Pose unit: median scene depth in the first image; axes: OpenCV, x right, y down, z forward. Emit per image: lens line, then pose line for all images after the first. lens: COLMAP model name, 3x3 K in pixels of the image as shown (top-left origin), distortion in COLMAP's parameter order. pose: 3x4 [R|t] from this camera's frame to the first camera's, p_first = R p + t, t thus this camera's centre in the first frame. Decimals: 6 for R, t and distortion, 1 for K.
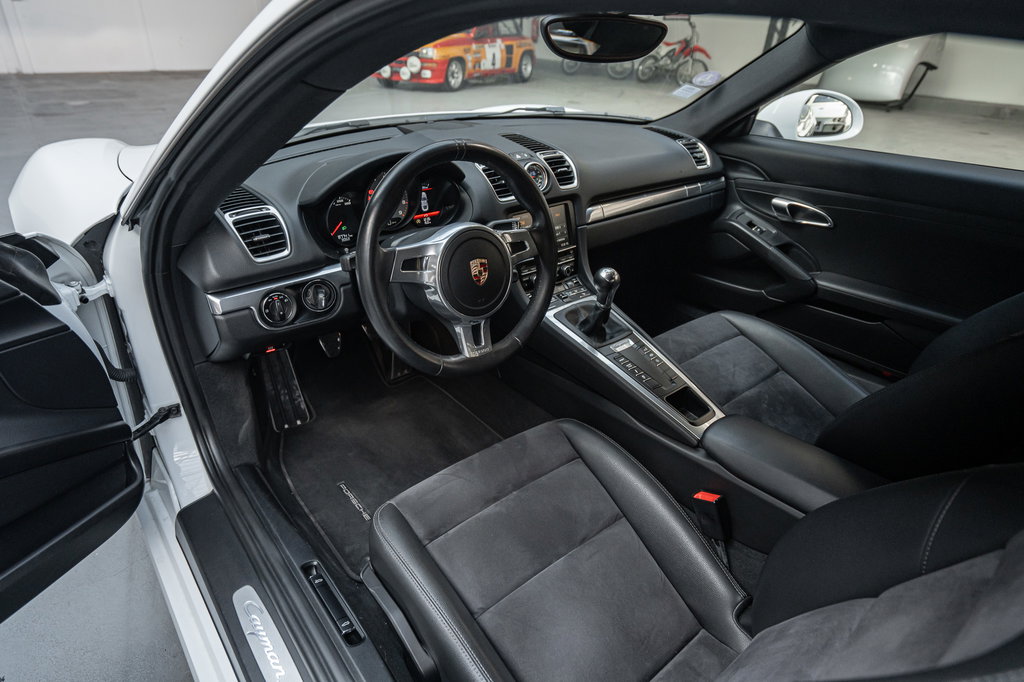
lens RADIAL K [[588.0, 0, 484.1], [0, 588.0, 323.7], [0, 0, 1]] dist [0.006090, 0.000571]
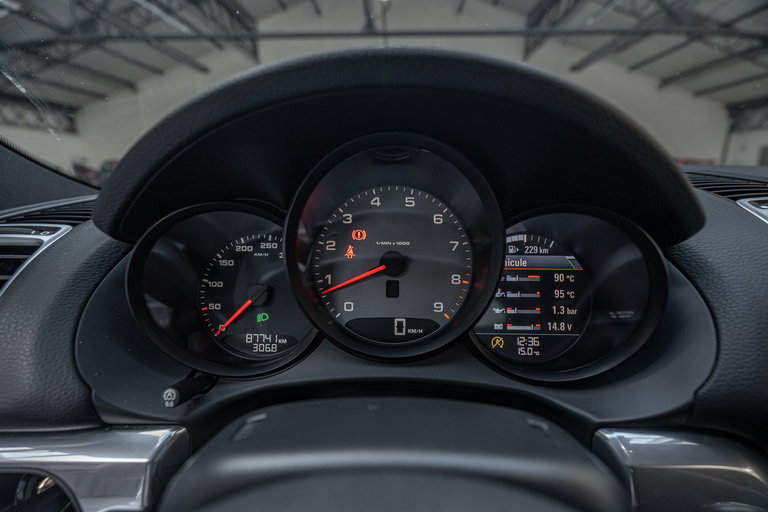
lens RADIAL K [[344.0, 0, 384.0], [0, 344.0, 256.0], [0, 0, 1]] dist [-0.003086, -0.000462]
pose [[0.778789, 0.122984, -0.615113, -0.047473], [-0.278072, 0.946665, -0.162791, -0.171369], [0.562285, 0.297825, 0.771450, 0.801217]]
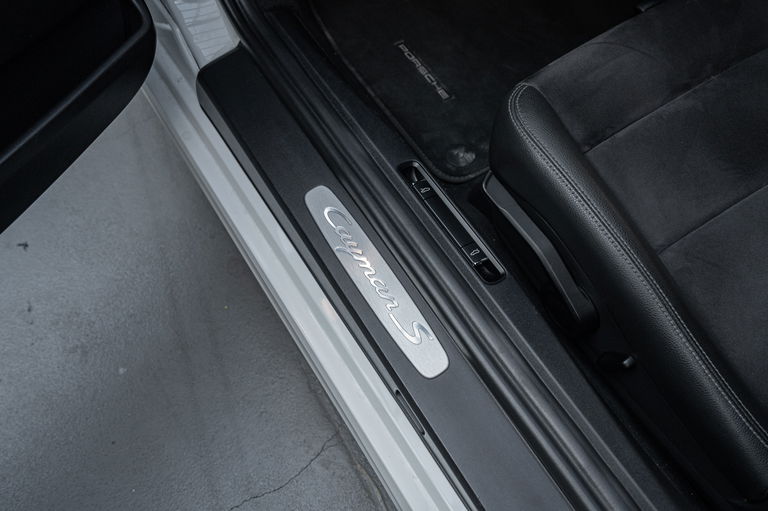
lens RADIAL K [[619.5, 0, 384.0], [0, 619.5, 255.5], [0, 0, 1]] dist [0.047248, 0.002270]
pose [[0.994525, 0.083690, -0.062580, -0.222128], [-0.033345, 0.821698, 0.568946, 0.063764], [0.099037, -0.563745, 0.819990, 0.273379]]
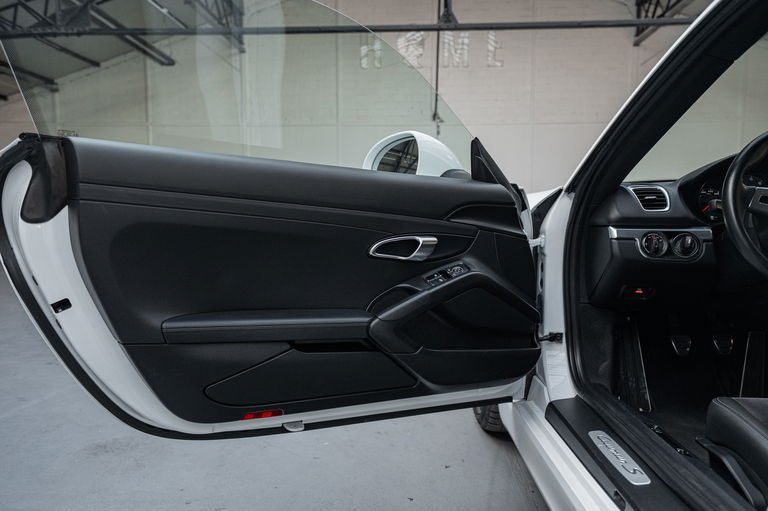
lens RADIAL K [[619.5, 0, 384.0], [0, 619.5, 255.5], [0, 0, 1]] dist [0.047248, 0.002270]
pose [[0.771221, 0.019588, -0.636266, 0.091450], [-0.282199, 0.906463, -0.314148, 0.545870], [0.570598, 0.421831, 0.704611, -0.359262]]
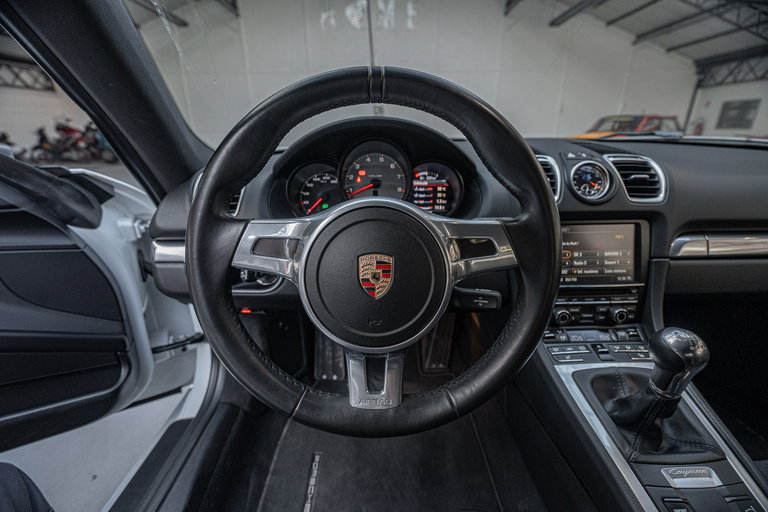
lens RADIAL K [[344.0, 0, 384.0], [0, 344.0, 256.0], [0, 0, 1]] dist [-0.003086, -0.000462]
pose [[0.802094, 0.177524, -0.570202, 0.156065], [-0.255691, 0.964941, -0.059256, -0.070621], [0.539691, 0.193324, 0.819365, 0.566491]]
